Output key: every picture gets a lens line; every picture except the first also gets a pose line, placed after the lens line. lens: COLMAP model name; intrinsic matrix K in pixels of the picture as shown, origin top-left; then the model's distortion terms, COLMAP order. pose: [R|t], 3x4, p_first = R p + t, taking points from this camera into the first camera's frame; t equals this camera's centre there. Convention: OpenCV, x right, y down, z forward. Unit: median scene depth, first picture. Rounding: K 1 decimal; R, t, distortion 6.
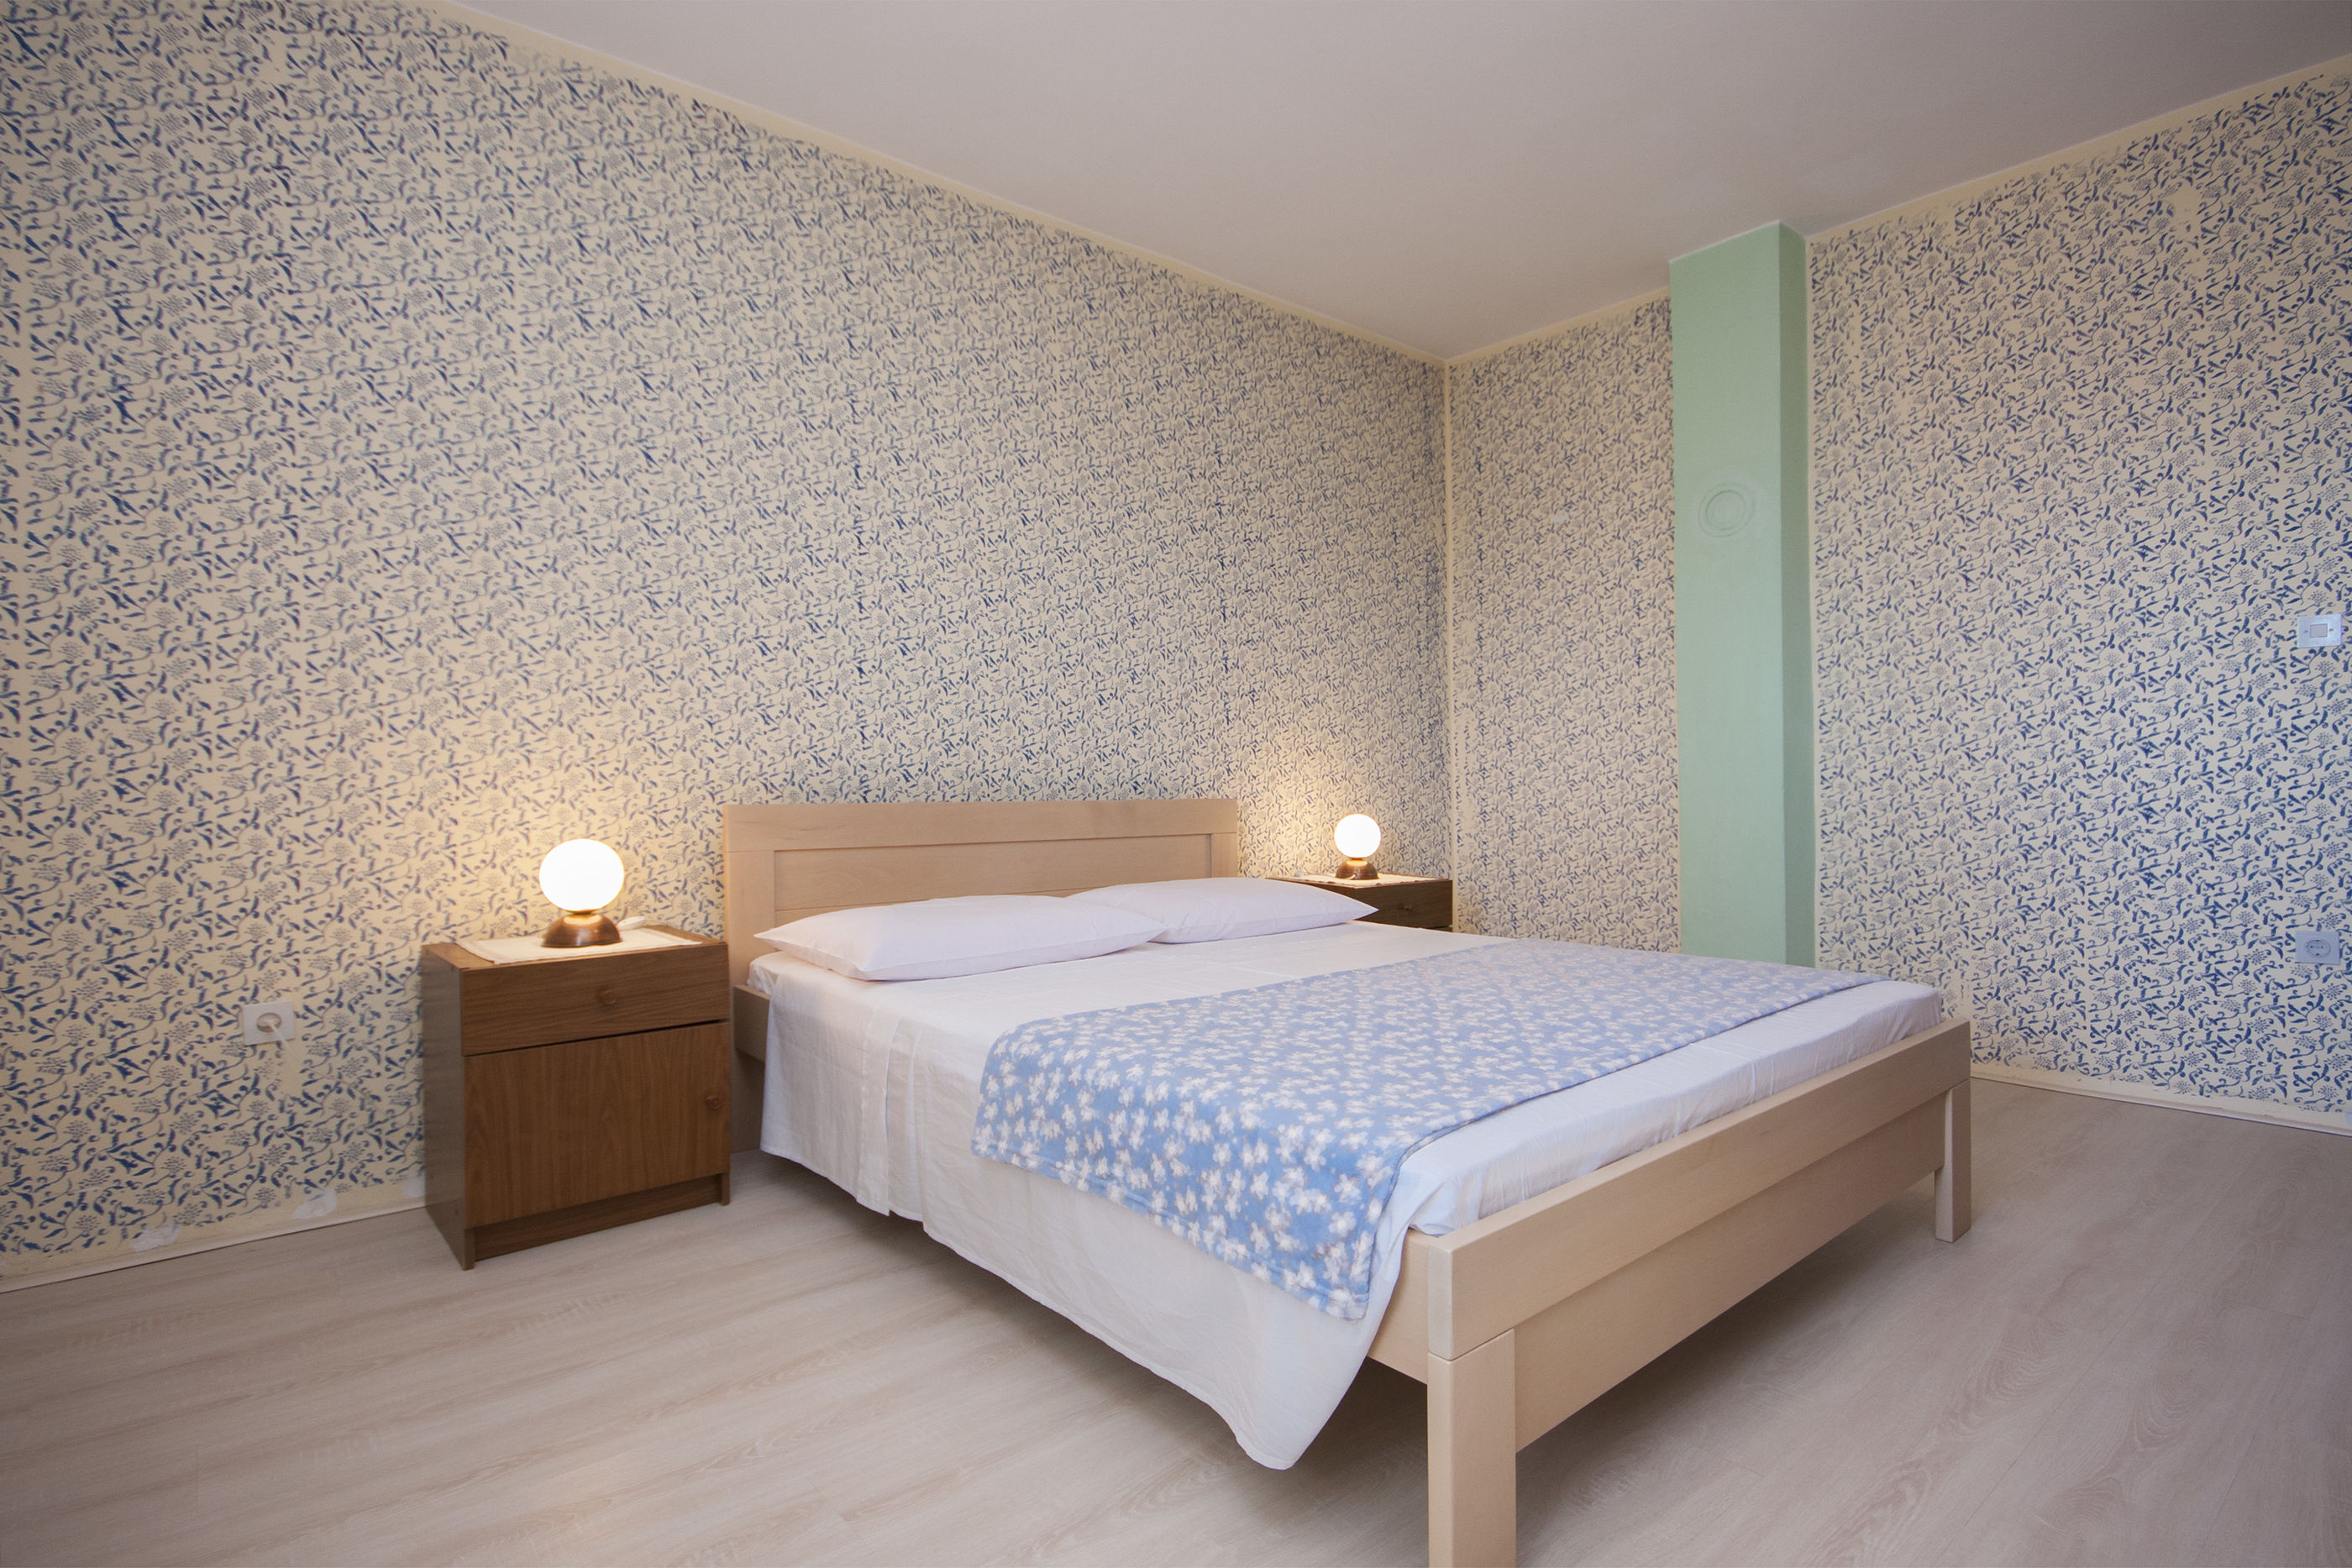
lens RADIAL K [[1182.8, 0, 1190.1], [0, 1182.8, 774.3], [0, 0, 1]] dist [0.005692, -0.000292]
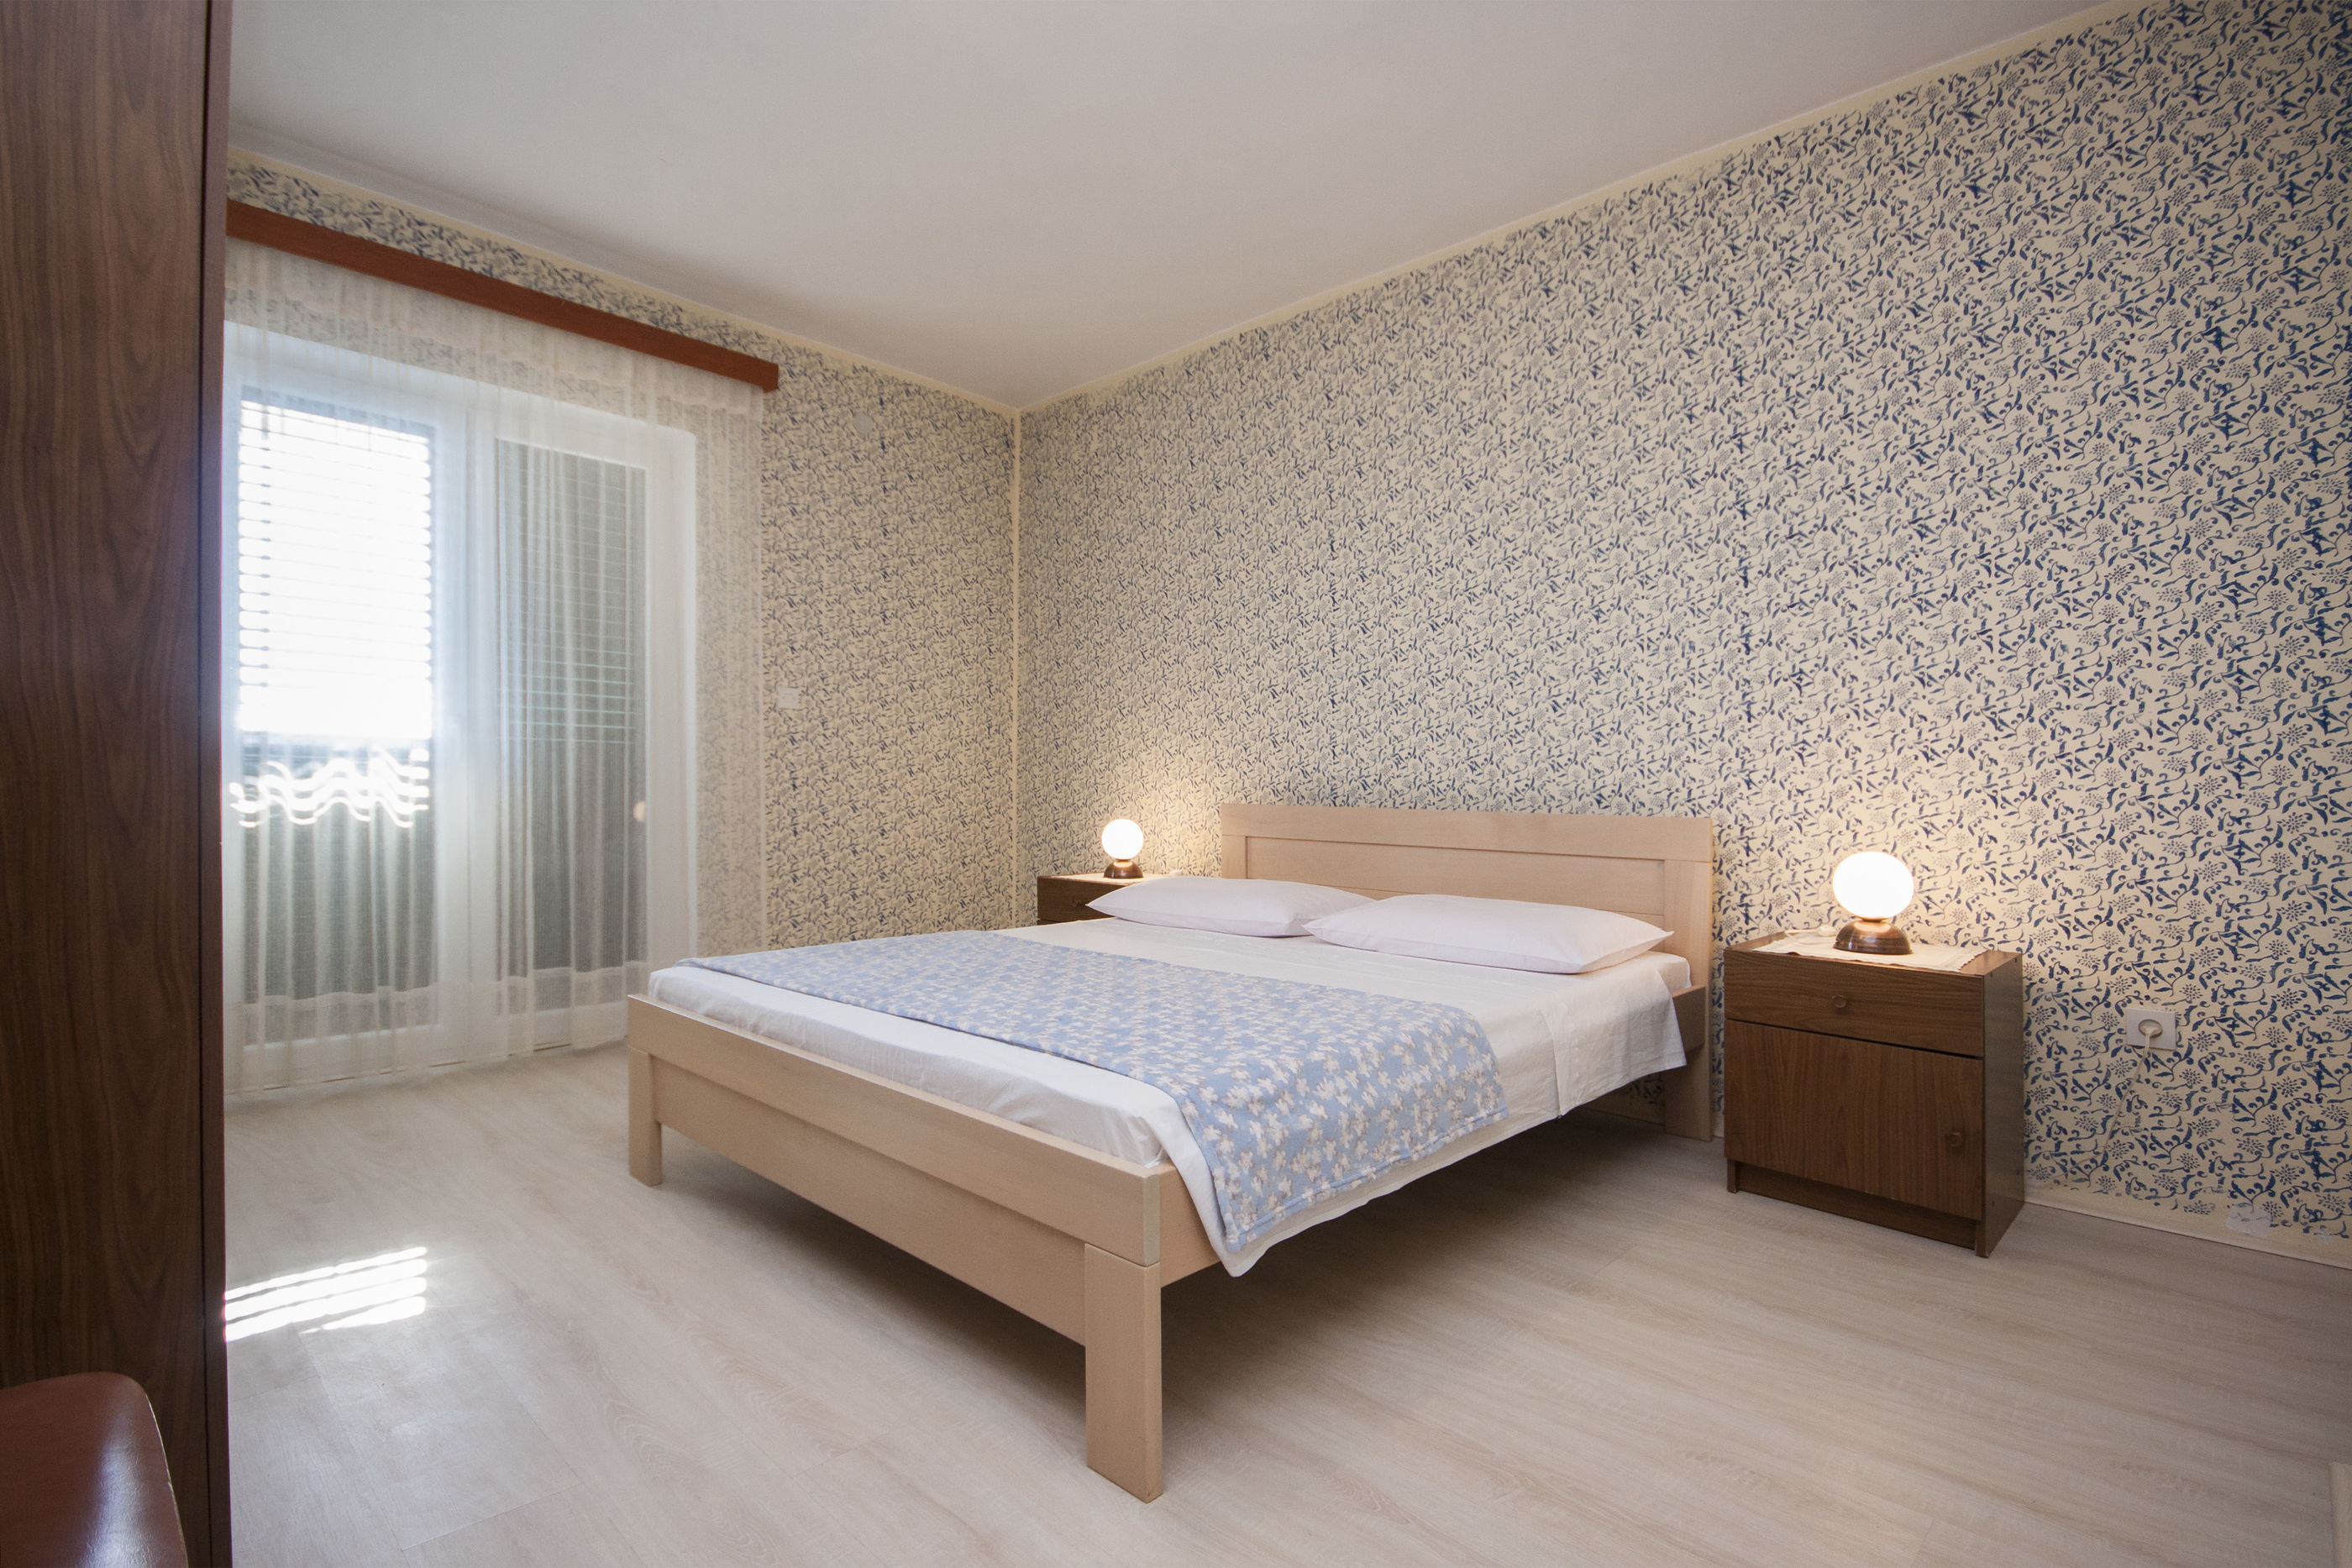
lens RADIAL K [[1128.7, 0, 1190.2], [0, 1128.7, 796.4], [0, 0, 1]] dist [-0.000374, 0.001134]
pose [[0.092810, 0.016439, -0.995548, 0.857930], [-0.005707, 0.999856, 0.015978, -0.004484], [0.995668, 0.004199, 0.092890, 0.686602]]
